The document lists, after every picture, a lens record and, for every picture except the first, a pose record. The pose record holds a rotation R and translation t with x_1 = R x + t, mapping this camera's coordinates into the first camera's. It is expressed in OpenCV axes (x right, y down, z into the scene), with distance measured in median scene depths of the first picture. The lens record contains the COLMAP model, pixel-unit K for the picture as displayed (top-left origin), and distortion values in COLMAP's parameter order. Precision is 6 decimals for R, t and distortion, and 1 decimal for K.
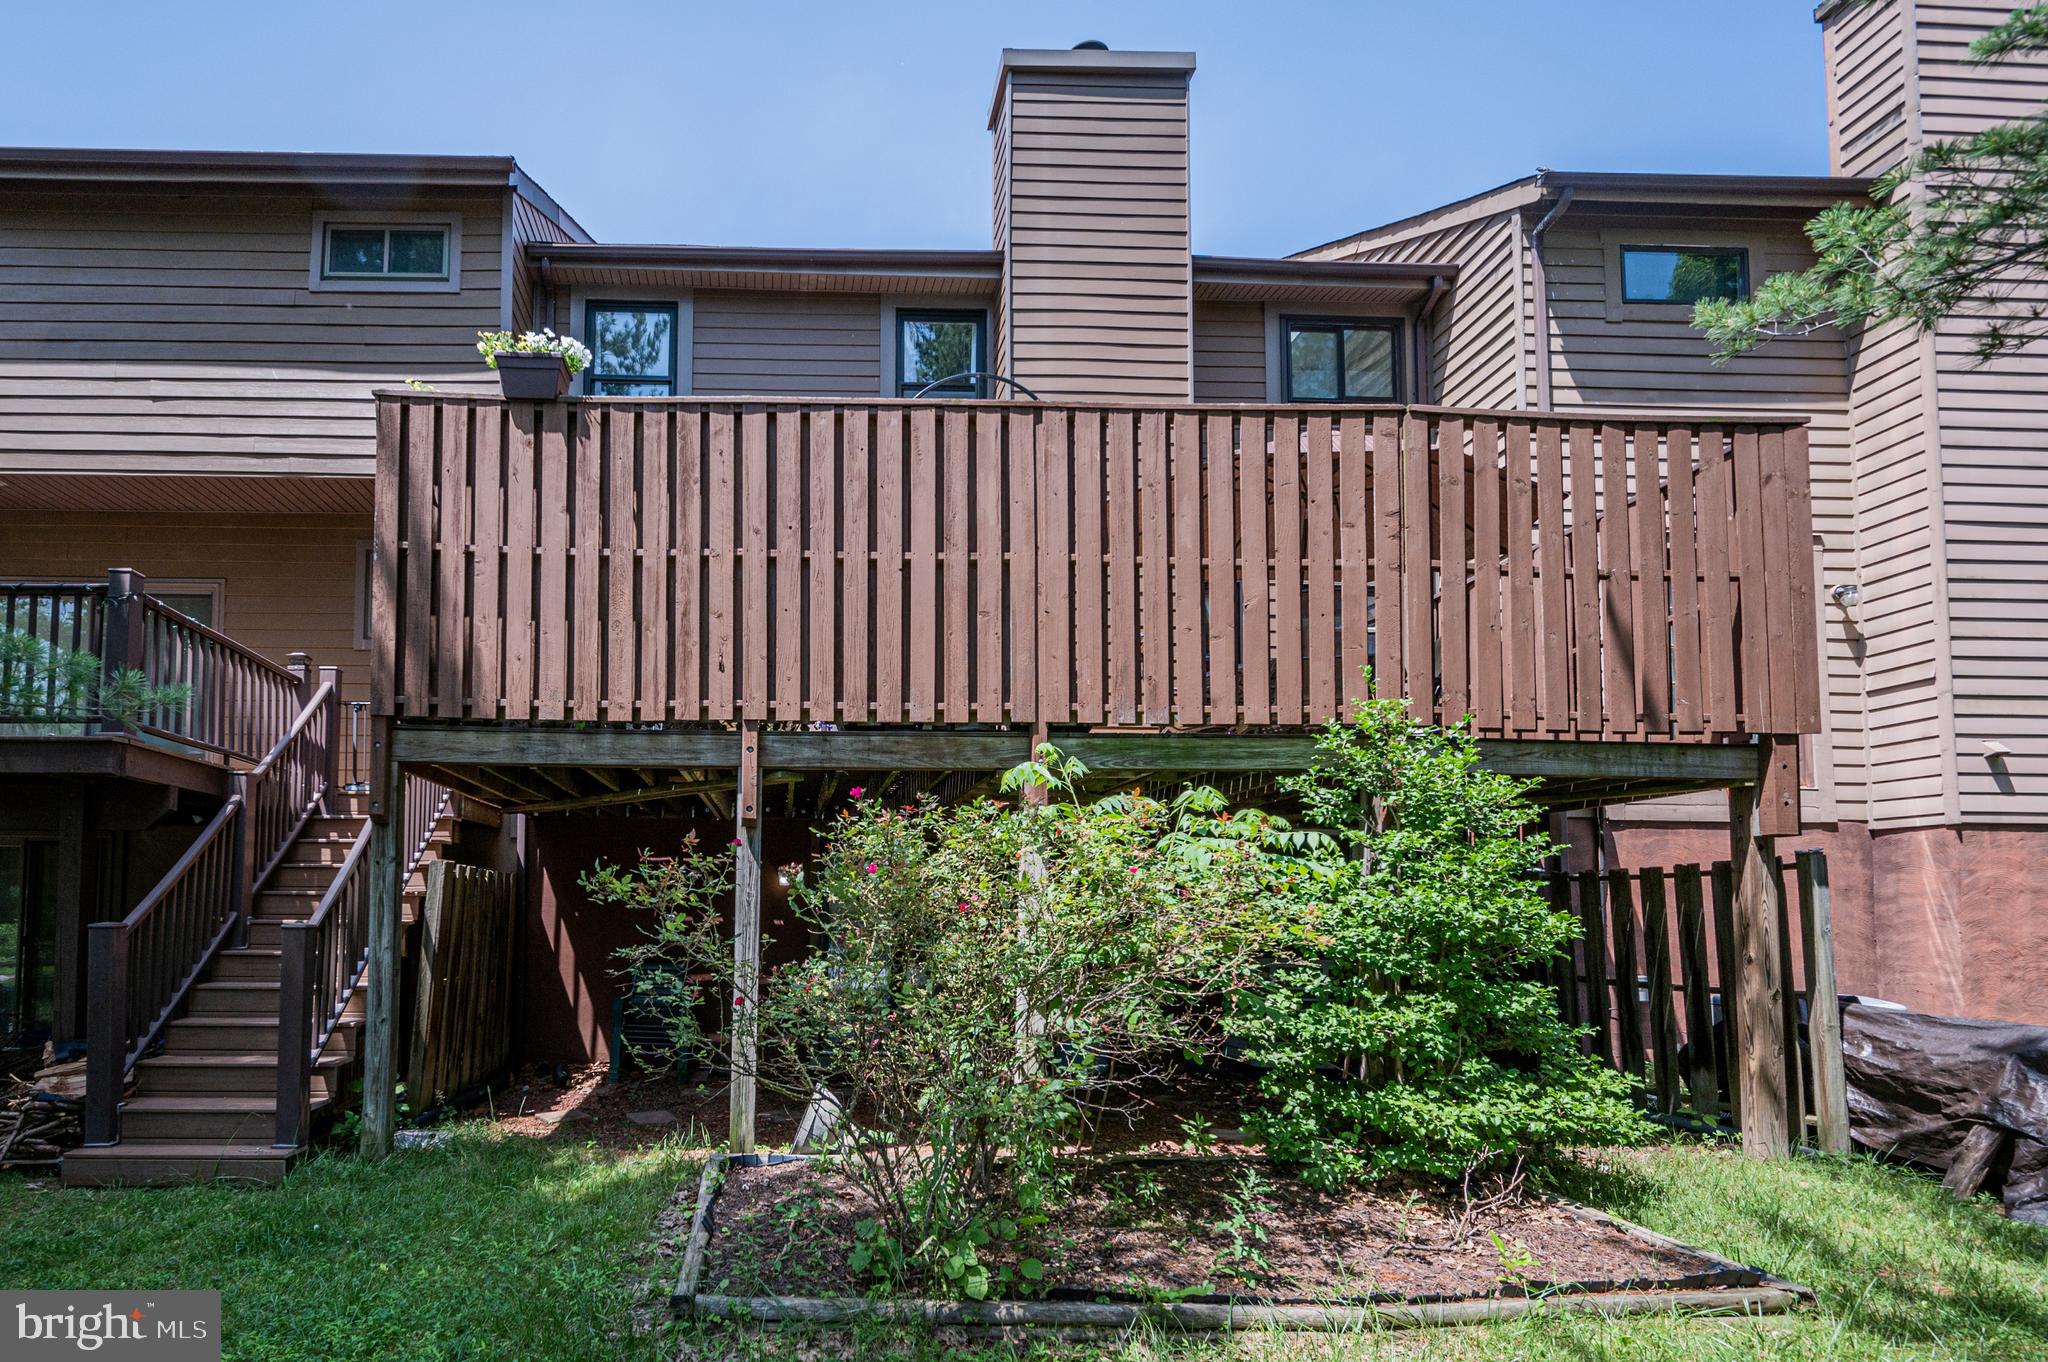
lens RADIAL K [[789.0, 0, 1021.8], [0, 789.0, 652.1], [0, 0, 1]] dist [-0.001557, 0.000565]
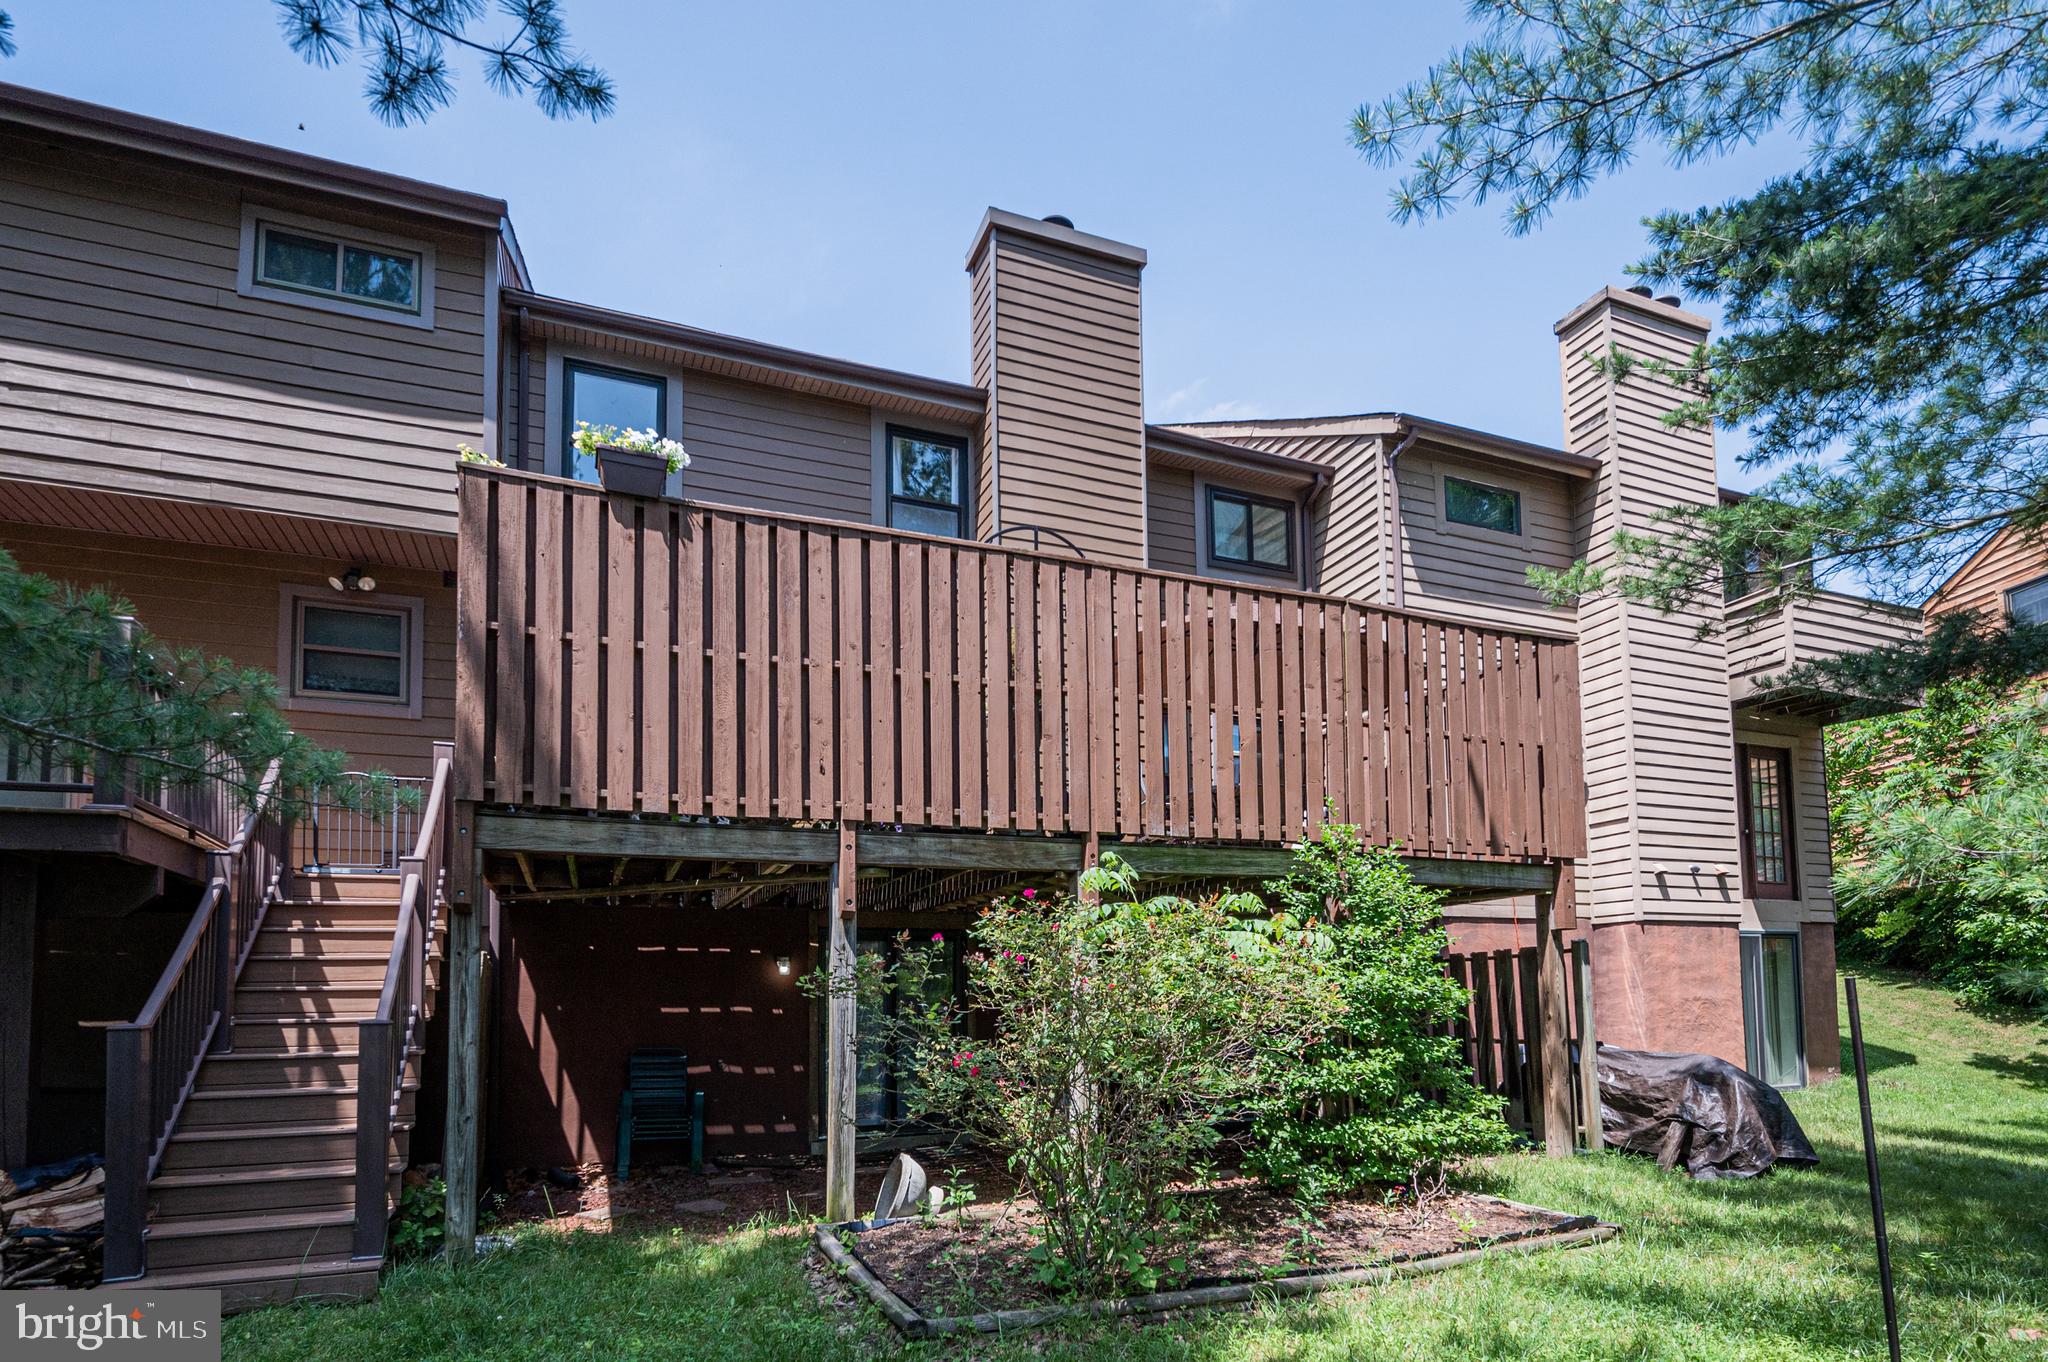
lens RADIAL K [[823.1, 0, 1026.7], [0, 823.1, 680.6], [0, 0, 1]] dist [-0.000898, 0.000078]
pose [[0.955062, 0.088244, 0.282967, -0.433687], [-0.072292, 0.995174, -0.066353, -0.047825], [-0.287456, 0.042915, 0.956832, -0.172466]]
